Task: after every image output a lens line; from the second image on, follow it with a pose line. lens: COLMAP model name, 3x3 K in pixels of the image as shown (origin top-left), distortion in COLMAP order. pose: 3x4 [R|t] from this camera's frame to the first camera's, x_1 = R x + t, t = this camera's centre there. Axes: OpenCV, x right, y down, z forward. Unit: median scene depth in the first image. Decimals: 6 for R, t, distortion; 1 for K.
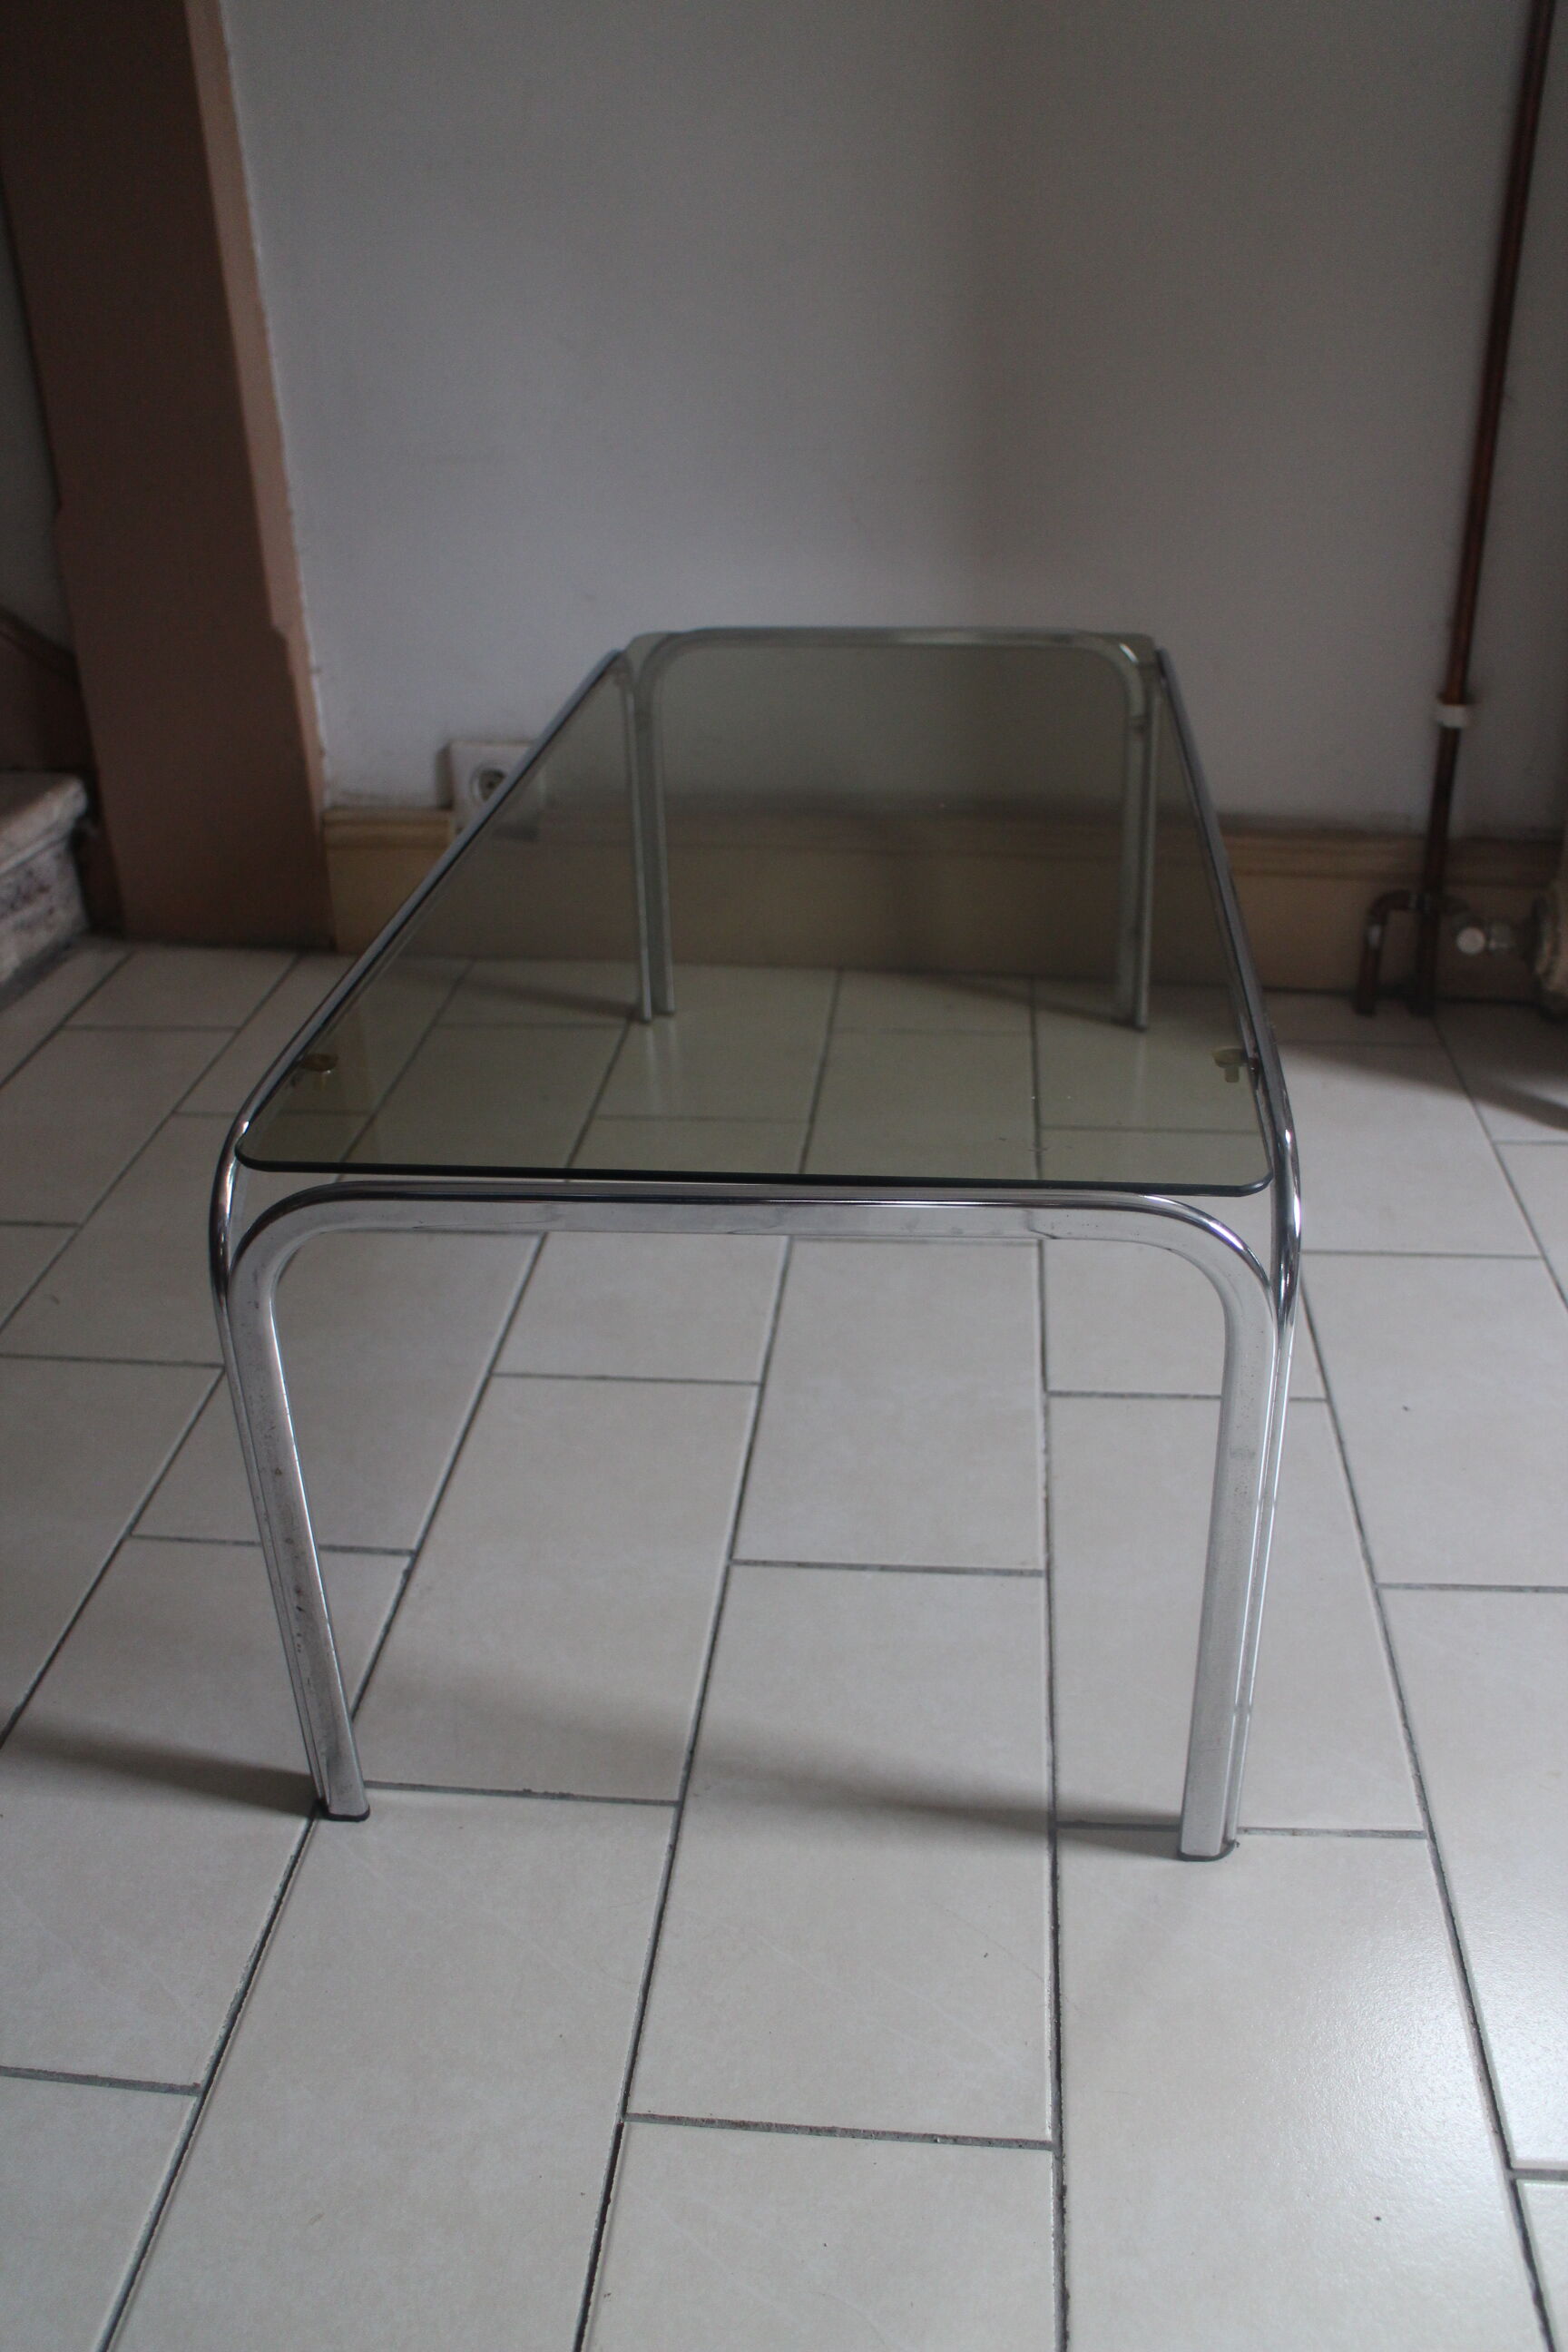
lens RADIAL K [[1957.5, 0, 788.6], [0, 1957.5, 1207.3], [0, 0, 1]] dist [-0.170627, 0.137939]
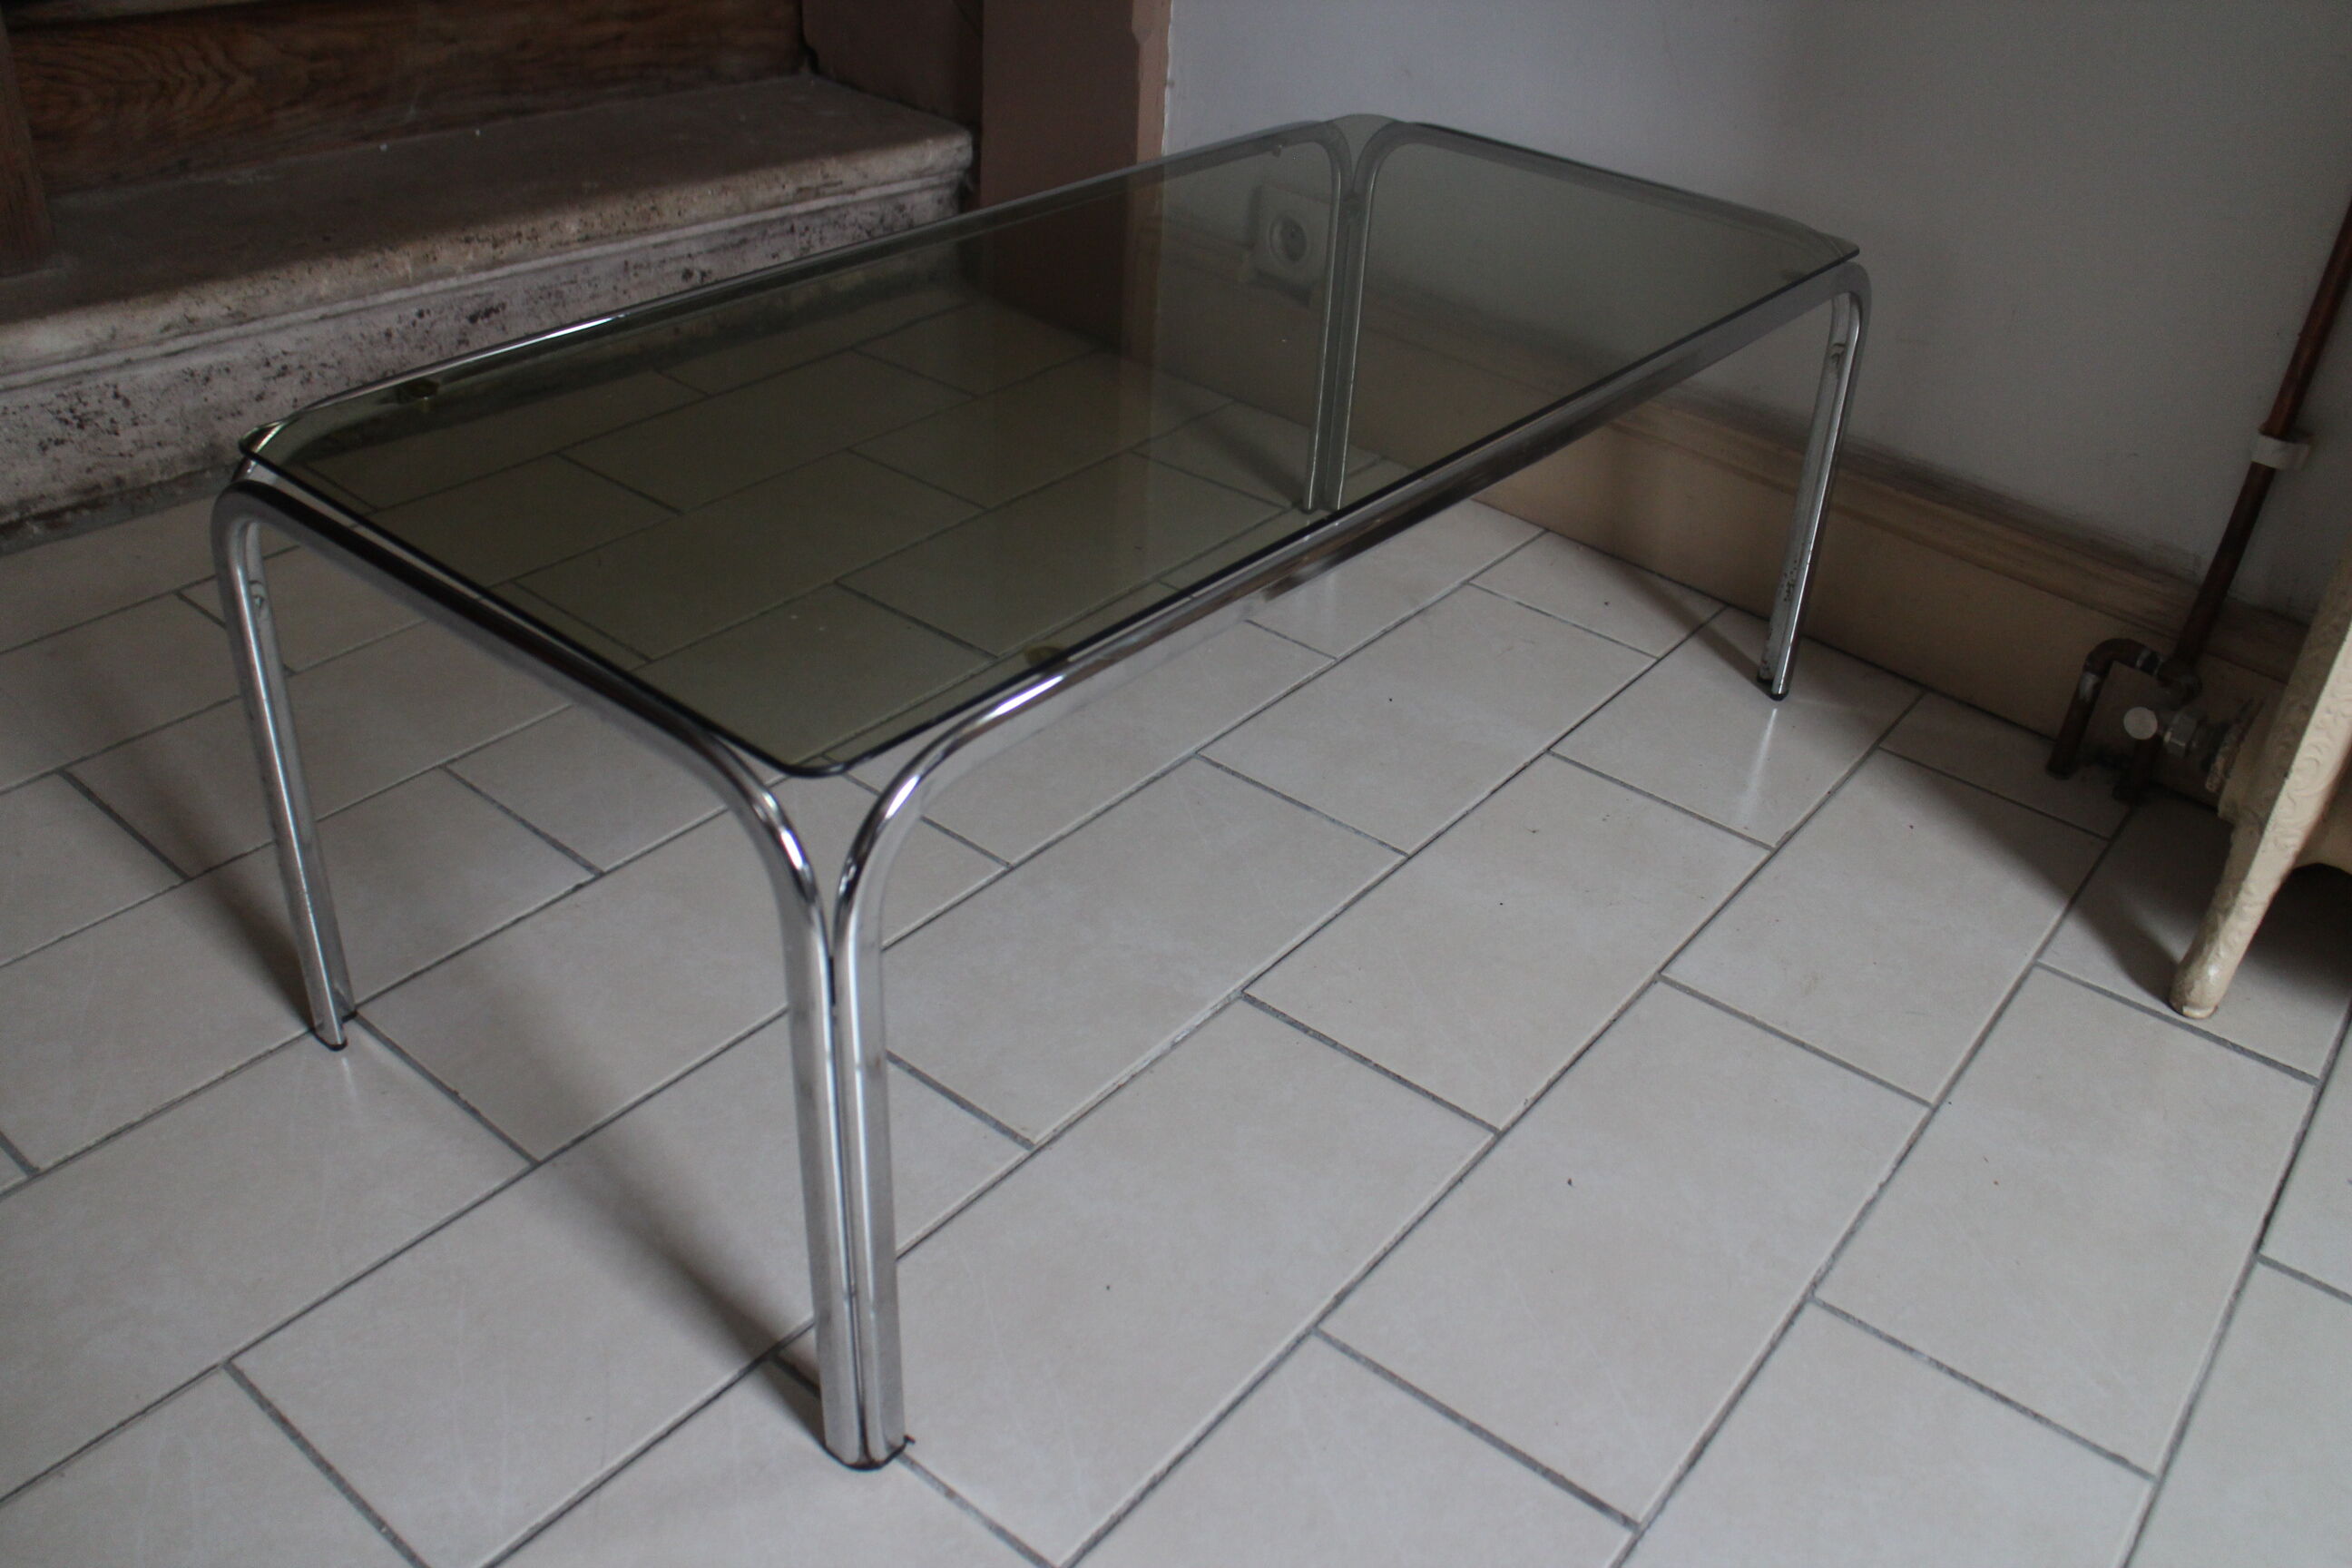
lens RADIAL K [[1957.5, 0, 1169.5], [0, 1957.5, 759.7], [0, 0, 1]] dist [-0.170627, 0.137939]
pose [[0.831805, 0.359147, -0.423218, 0.368059], [-0.338317, 0.932505, 0.126395, -0.090537], [0.440047, 0.038046, 0.897168, 0.126716]]
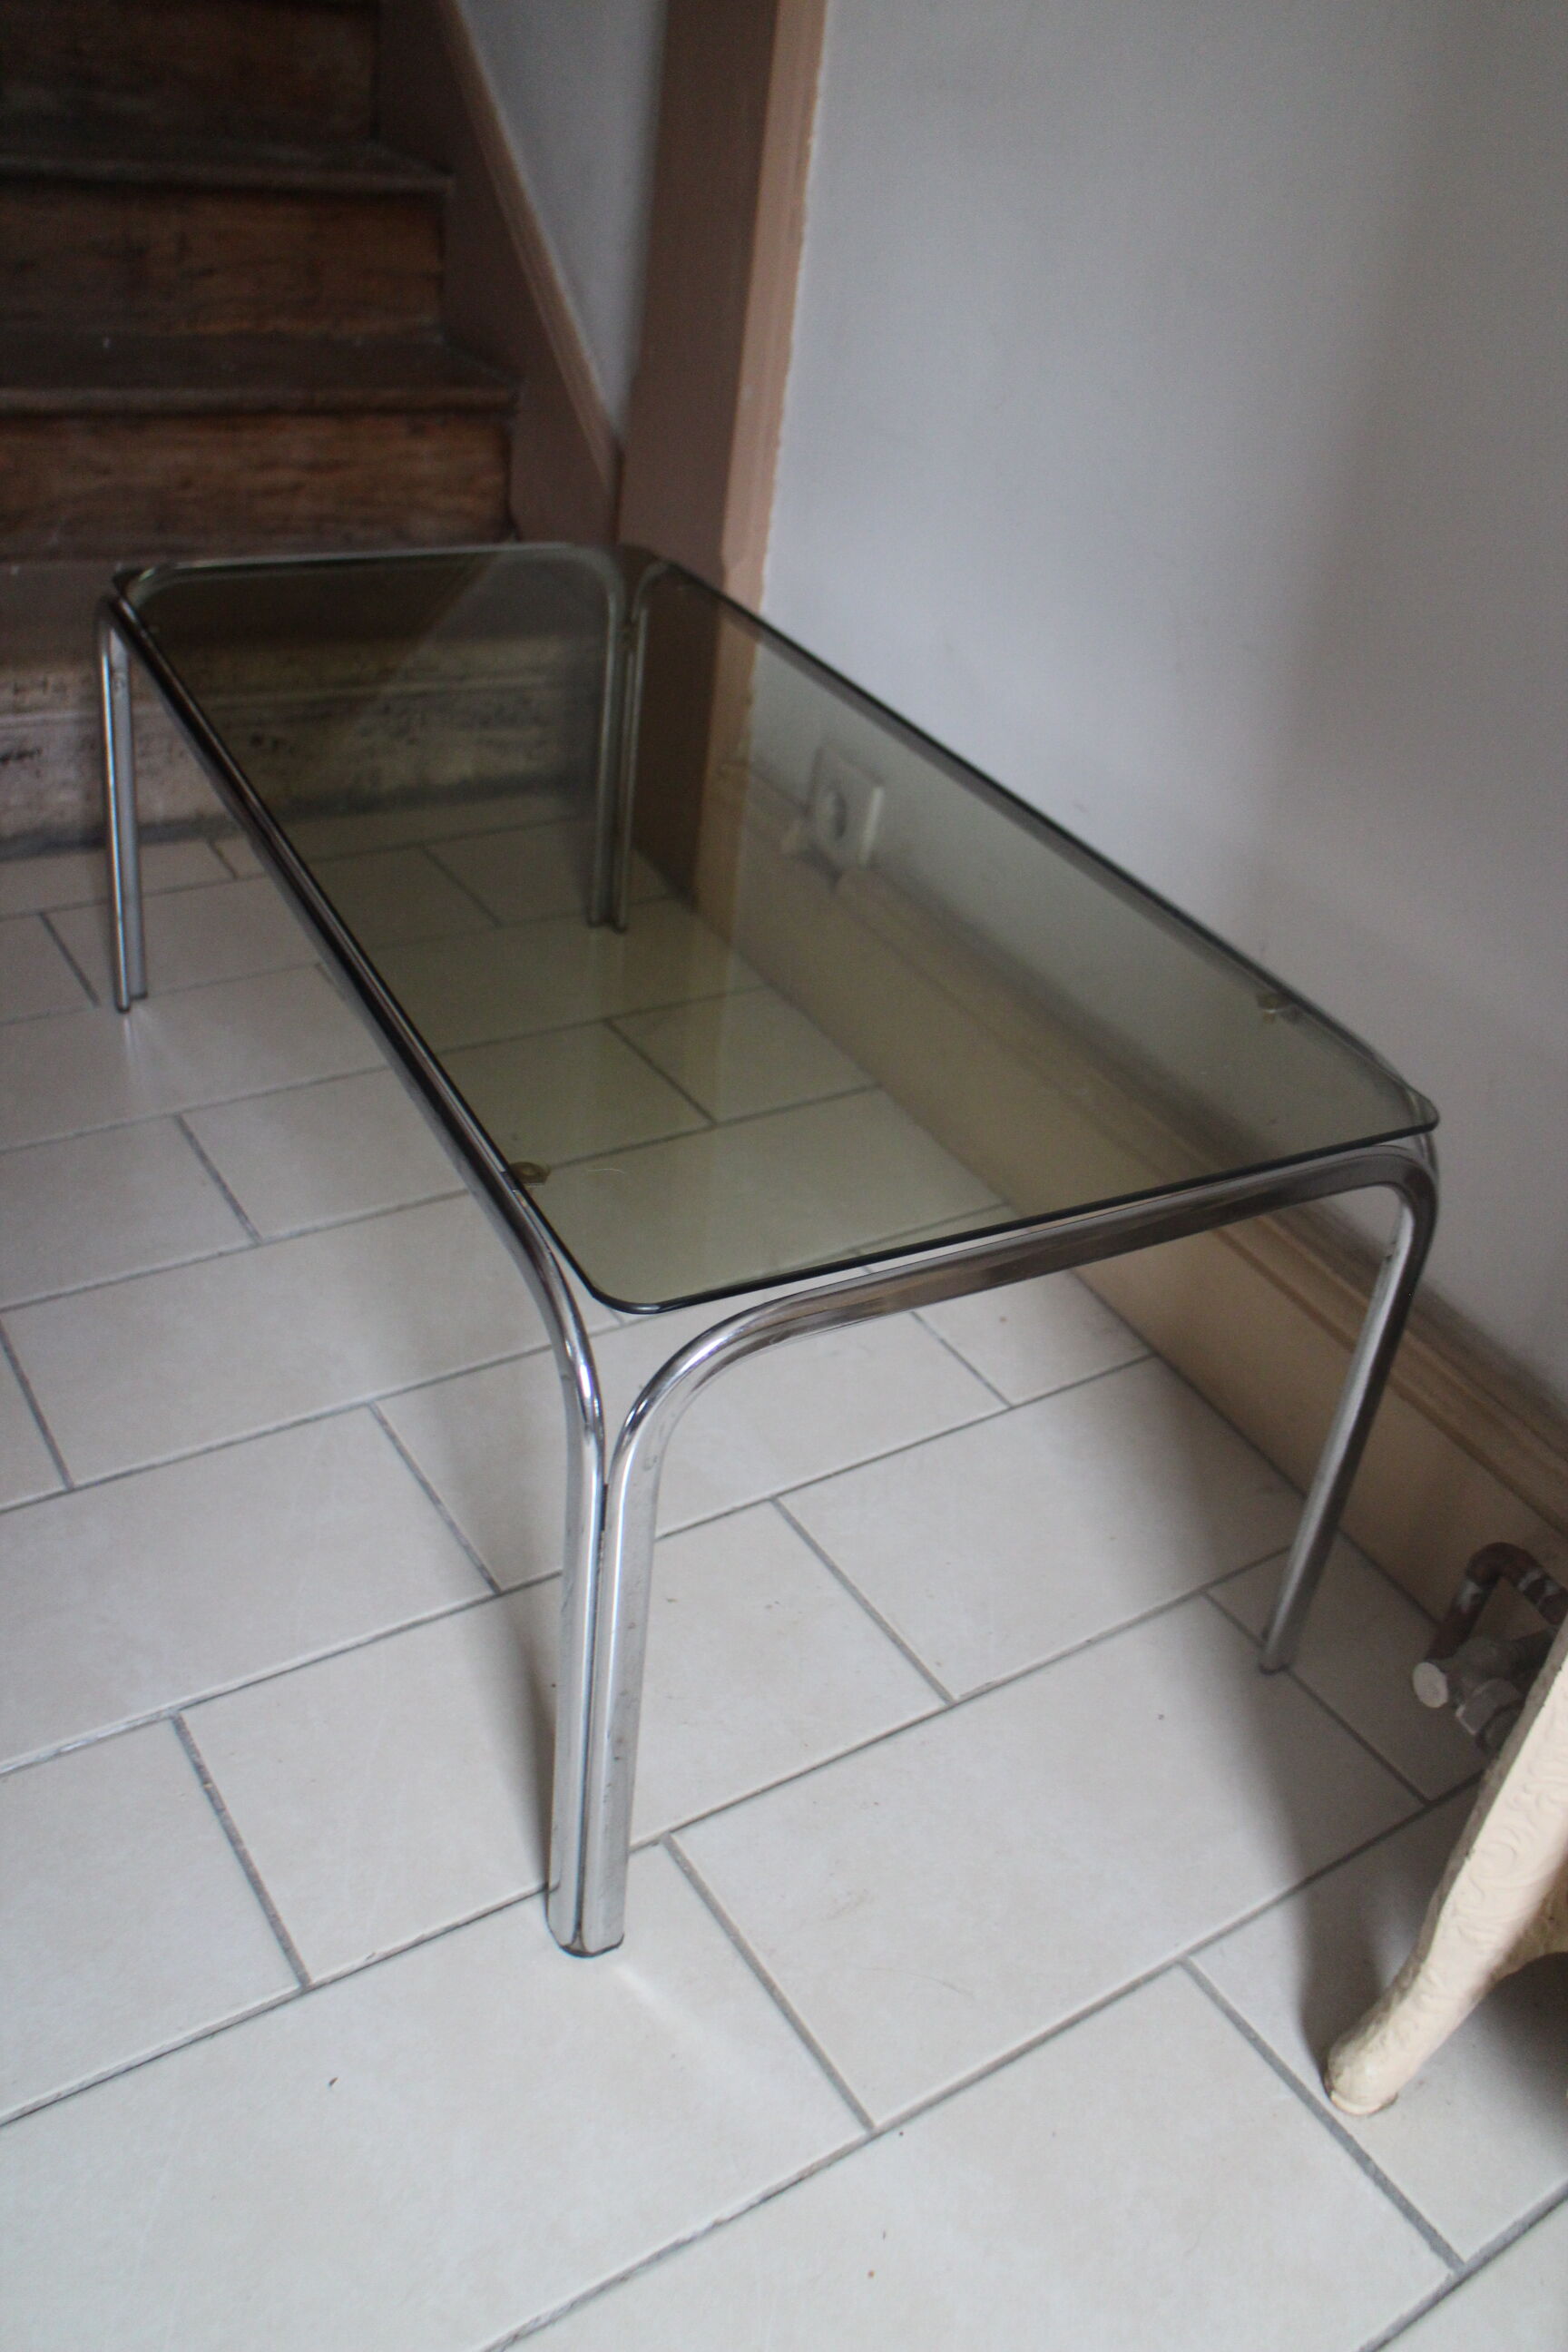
lens RADIAL K [[1944.1, 0, 784.0], [0, 1944.1, 1176.0], [0, 0, 1]] dist [-0.175253, 0.139781]
pose [[0.614976, 0.507323, -0.603679, 0.516609], [-0.490012, 0.845668, 0.211505, -0.301893], [0.617813, 0.165740, 0.768660, 0.427536]]
